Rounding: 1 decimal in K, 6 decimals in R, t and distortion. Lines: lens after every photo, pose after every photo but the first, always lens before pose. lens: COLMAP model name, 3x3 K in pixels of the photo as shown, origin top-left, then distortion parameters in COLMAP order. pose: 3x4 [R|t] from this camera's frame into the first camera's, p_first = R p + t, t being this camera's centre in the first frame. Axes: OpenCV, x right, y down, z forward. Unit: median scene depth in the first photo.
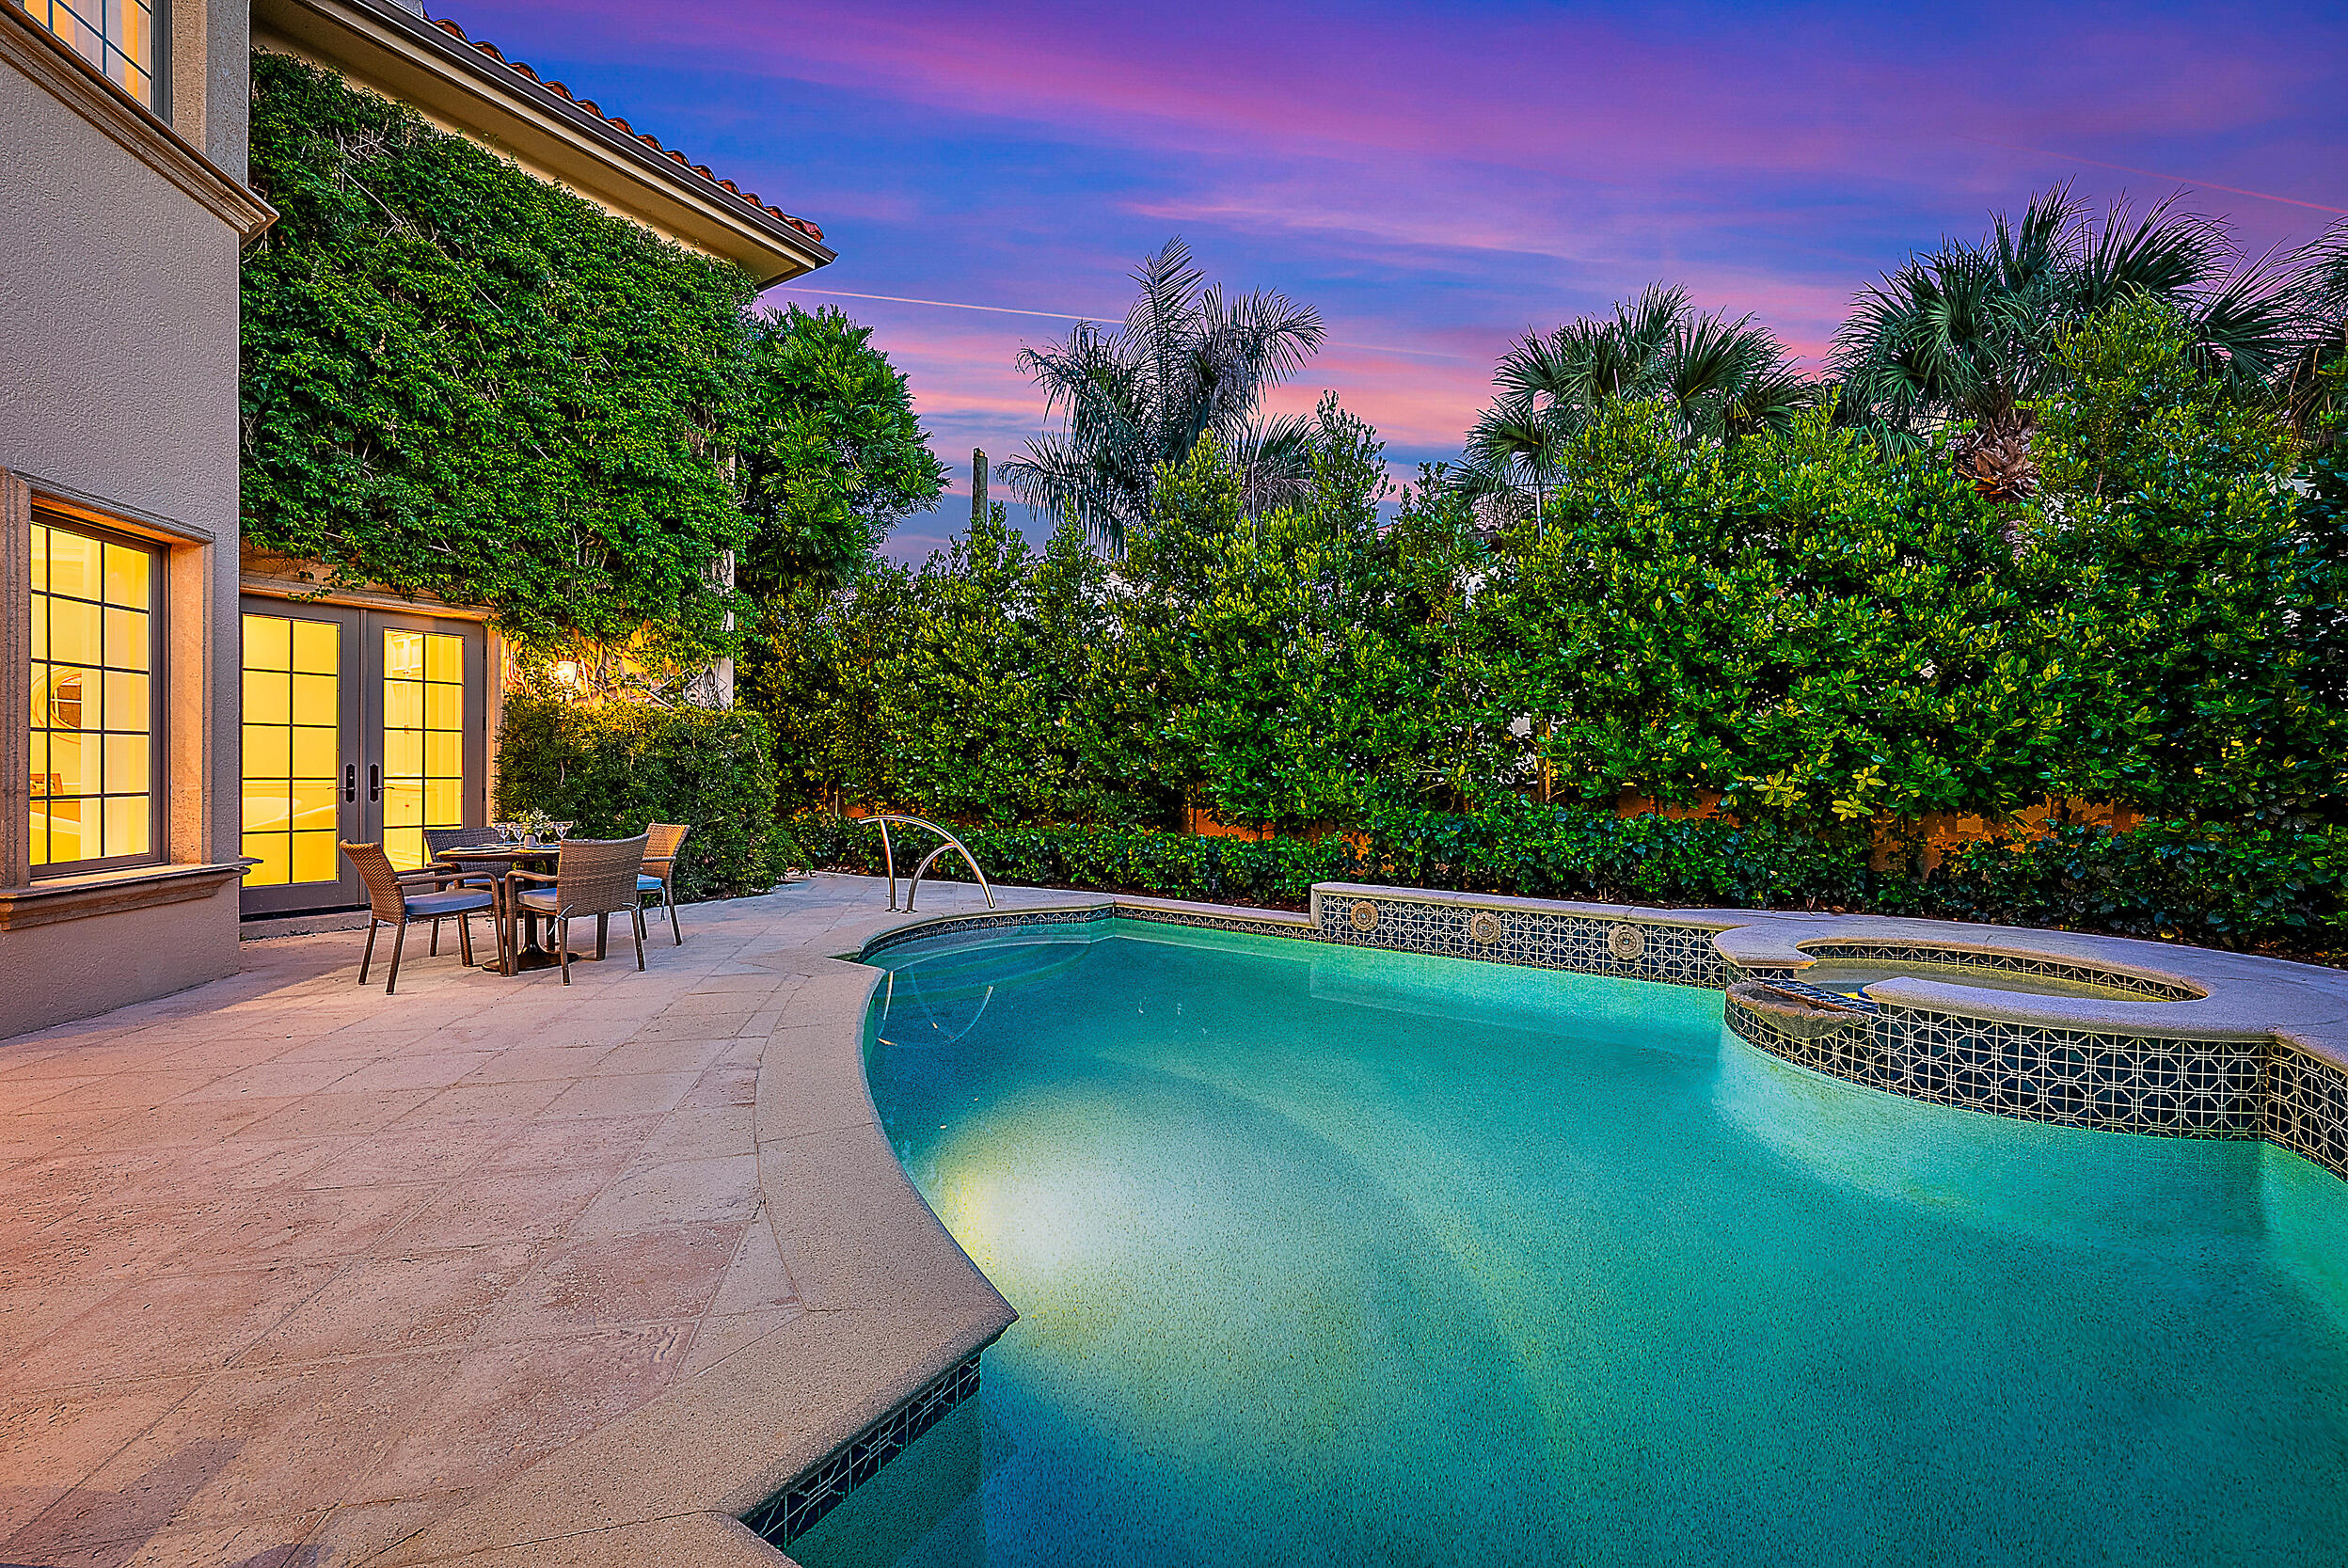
lens RADIAL K [[920.1, 0, 1181.4], [0, 920.1, 783.0], [0, 0, 1]] dist [-0.001762, -0.000222]
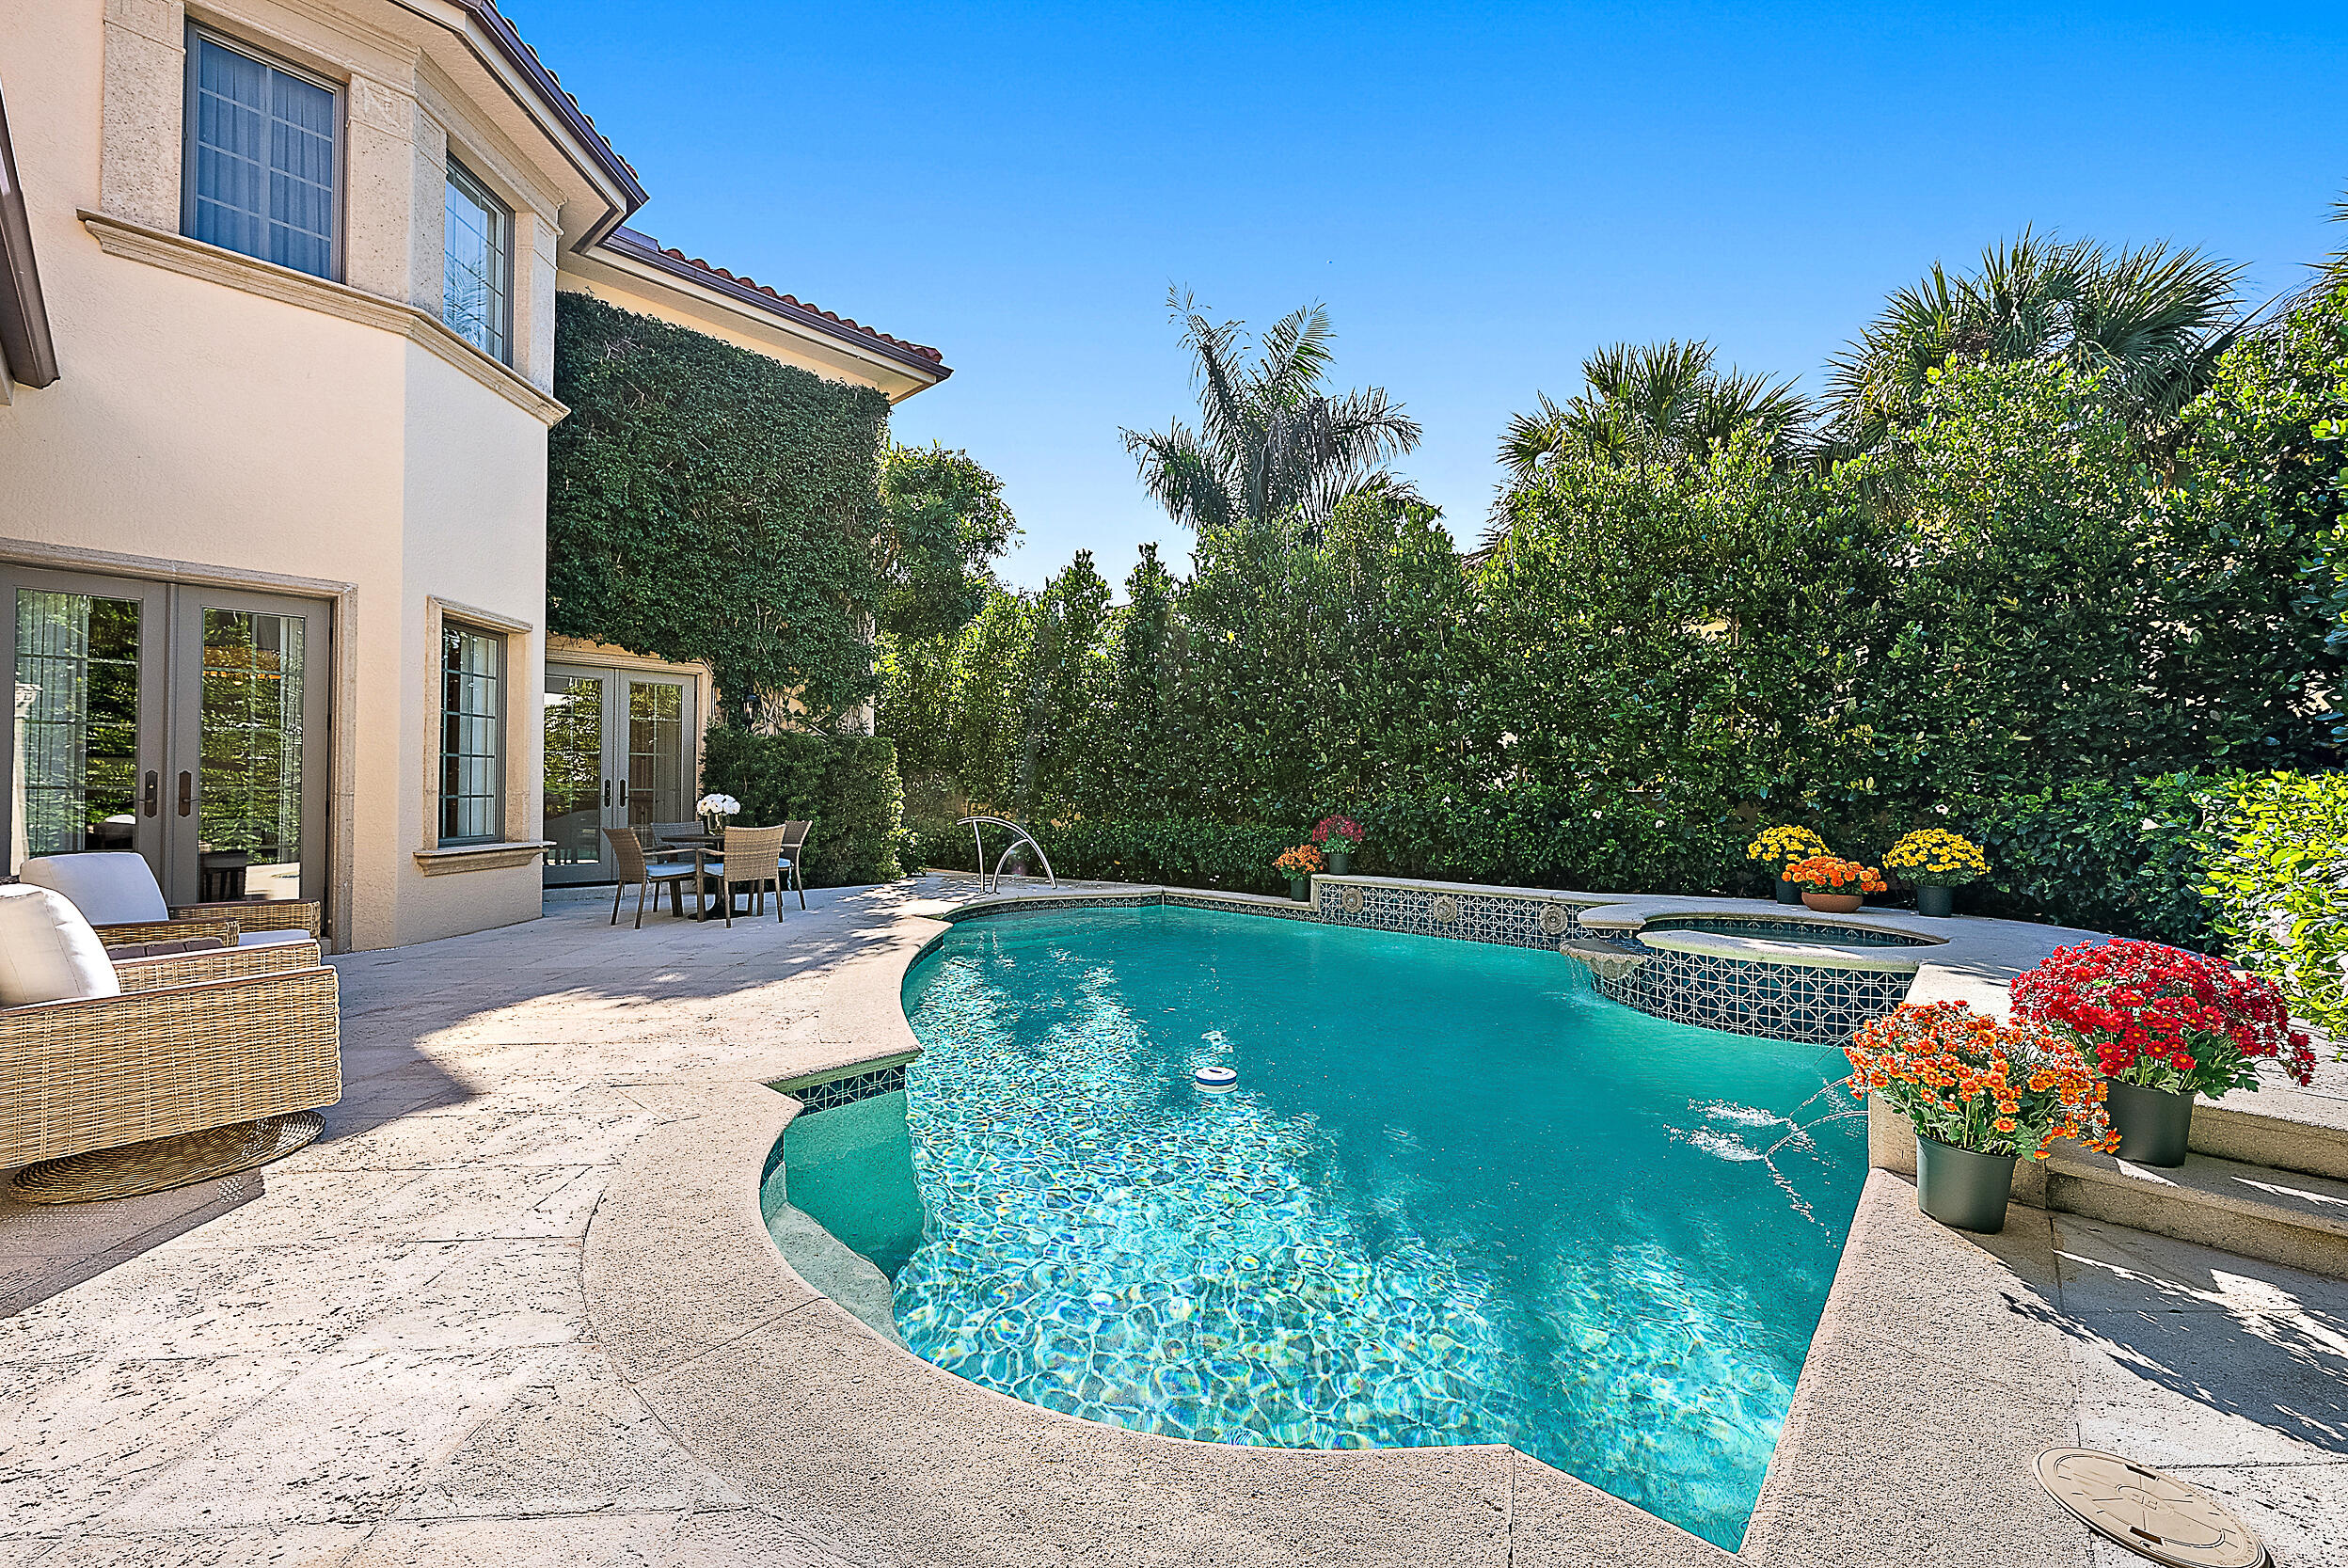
lens RADIAL K [[920.1, 0, 1181.4], [0, 920.1, 783.0], [0, 0, 1]] dist [-0.001762, -0.000222]
pose [[0.985487, -0.008485, -0.169541, 0.248637], [0.004343, 0.999683, -0.024784, 0.028213], [0.169697, 0.023688, 0.985211, -0.293683]]
